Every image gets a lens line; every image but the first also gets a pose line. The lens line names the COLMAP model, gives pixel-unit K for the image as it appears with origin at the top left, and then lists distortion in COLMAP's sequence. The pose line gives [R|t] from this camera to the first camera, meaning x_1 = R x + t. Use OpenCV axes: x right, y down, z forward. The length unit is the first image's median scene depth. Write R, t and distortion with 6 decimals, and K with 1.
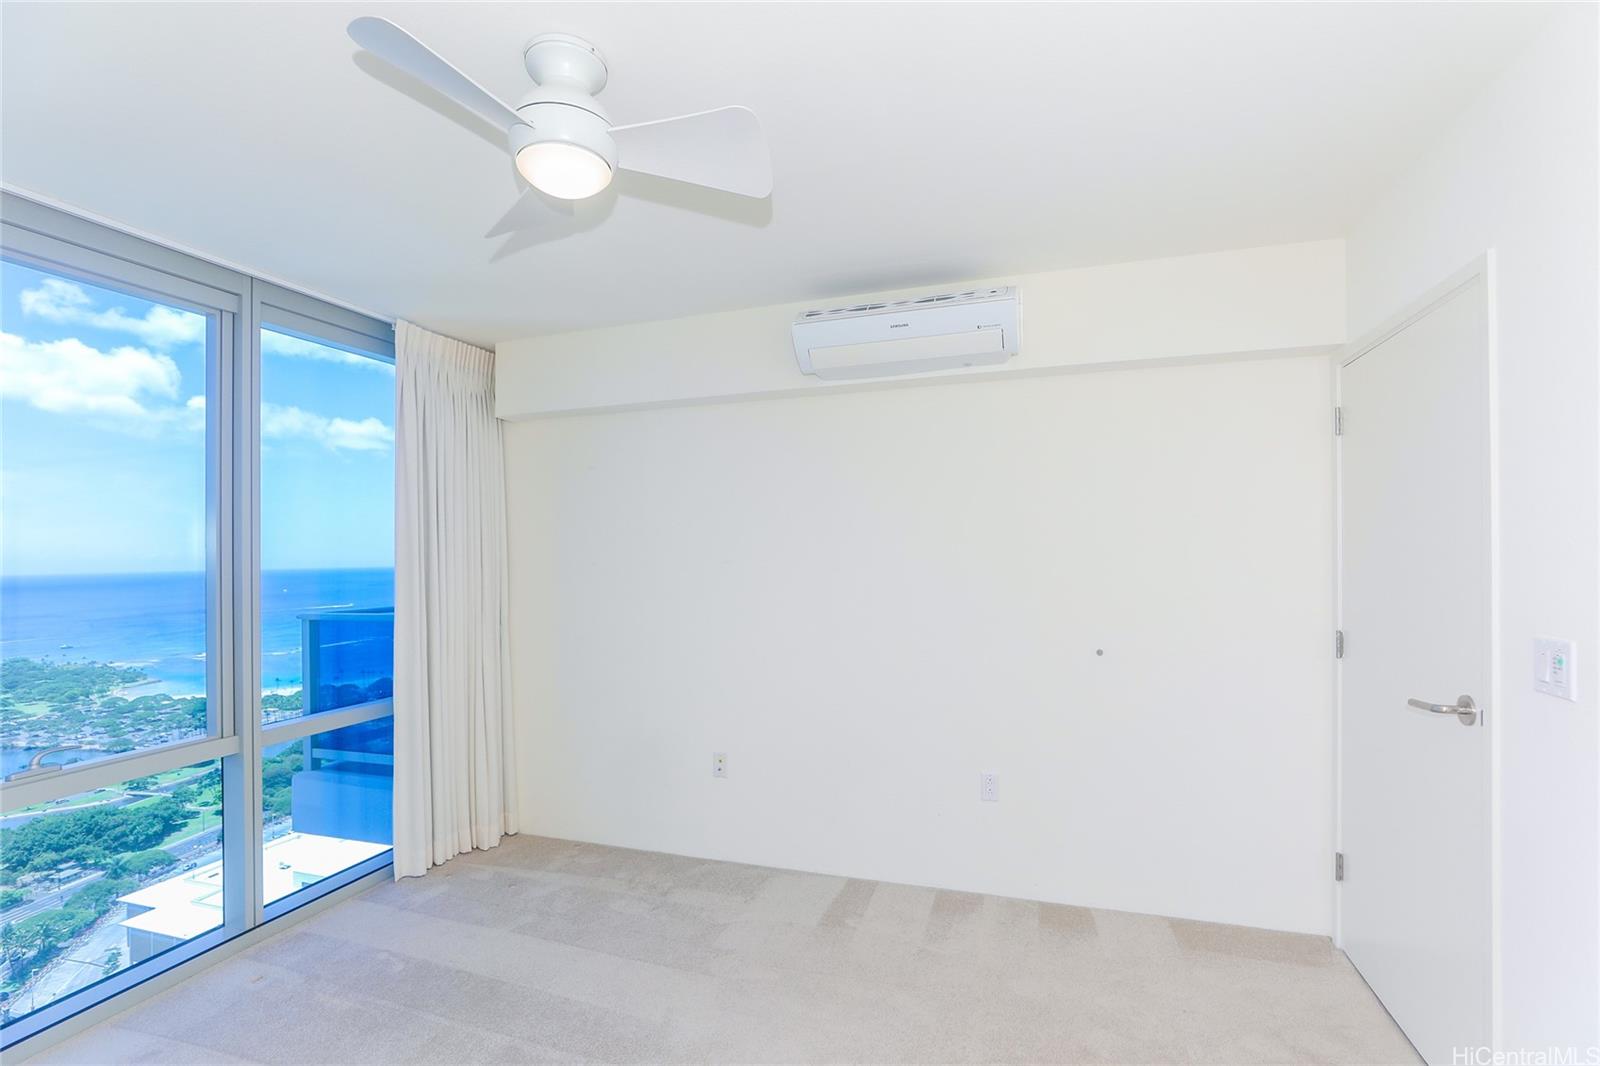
lens RADIAL K [[731.0, 0, 806.3], [0, 731.0, 547.1], [0, 0, 1]] dist [-0.005306, -0.000091]
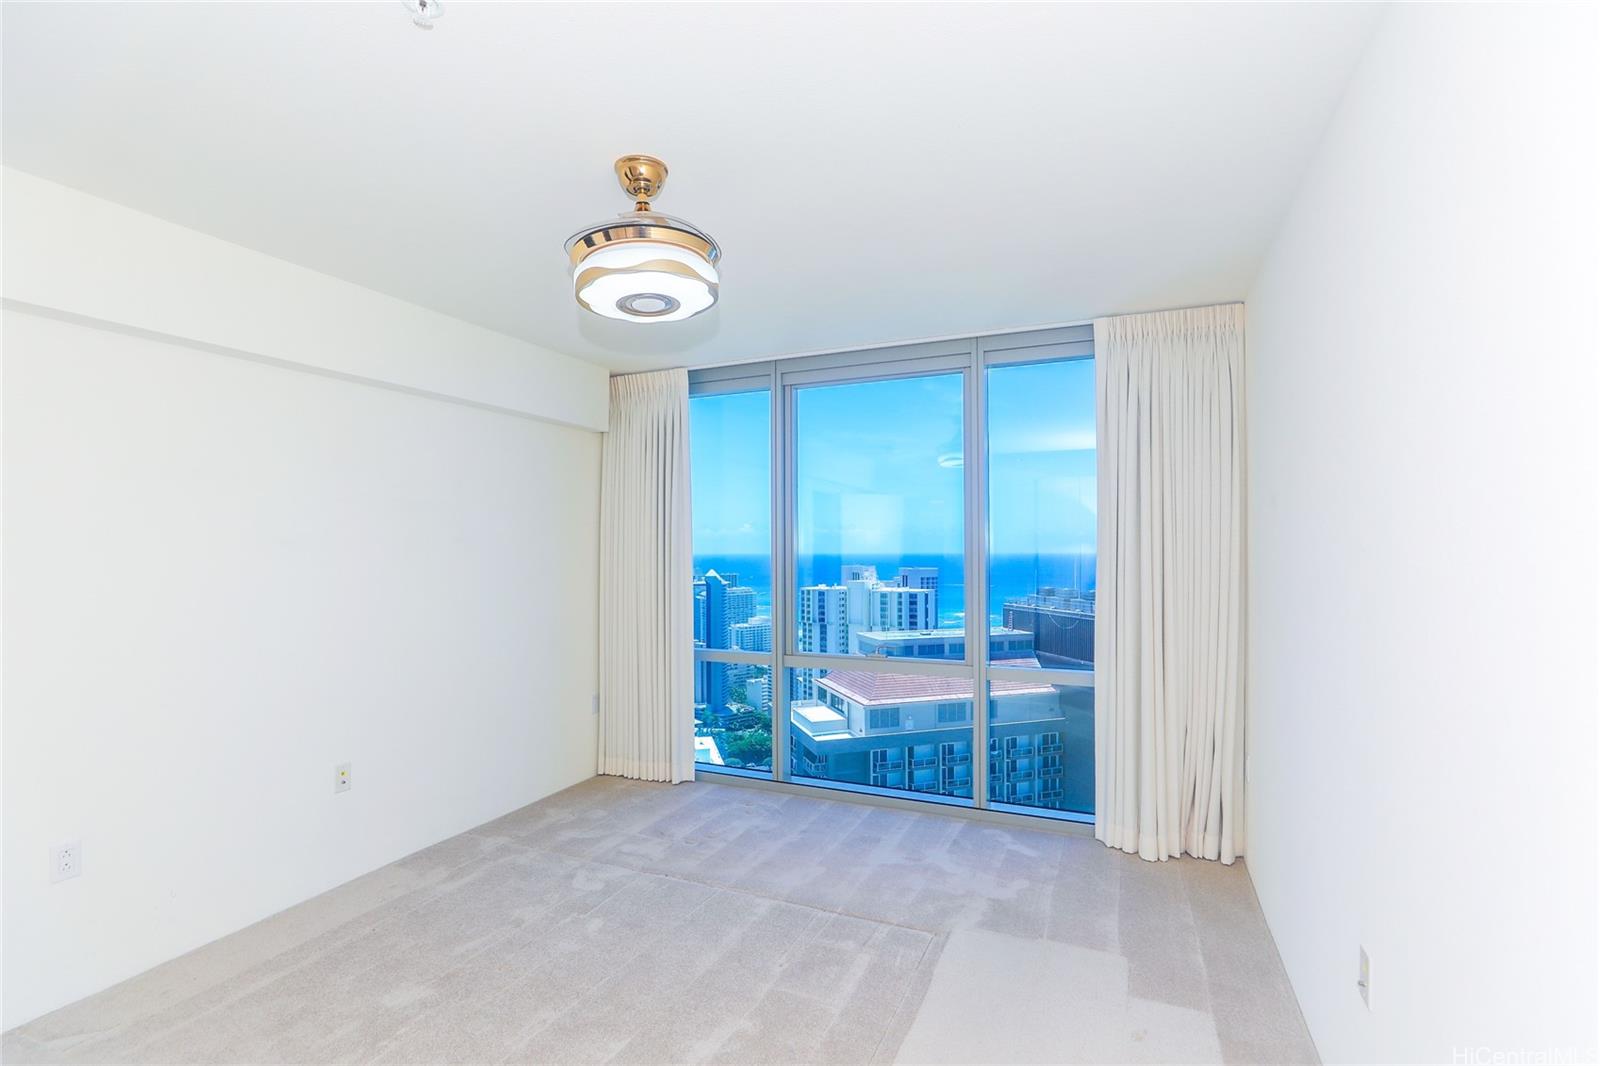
lens RADIAL K [[731.0, 0, 806.3], [0, 731.0, 547.1], [0, 0, 1]] dist [-0.005306, -0.000091]
pose [[-0.087951, 0.010056, -0.996074, 0.550910], [0.032807, 0.999436, 0.007193, -0.002794], [0.995584, -0.032045, -0.088231, 0.678212]]
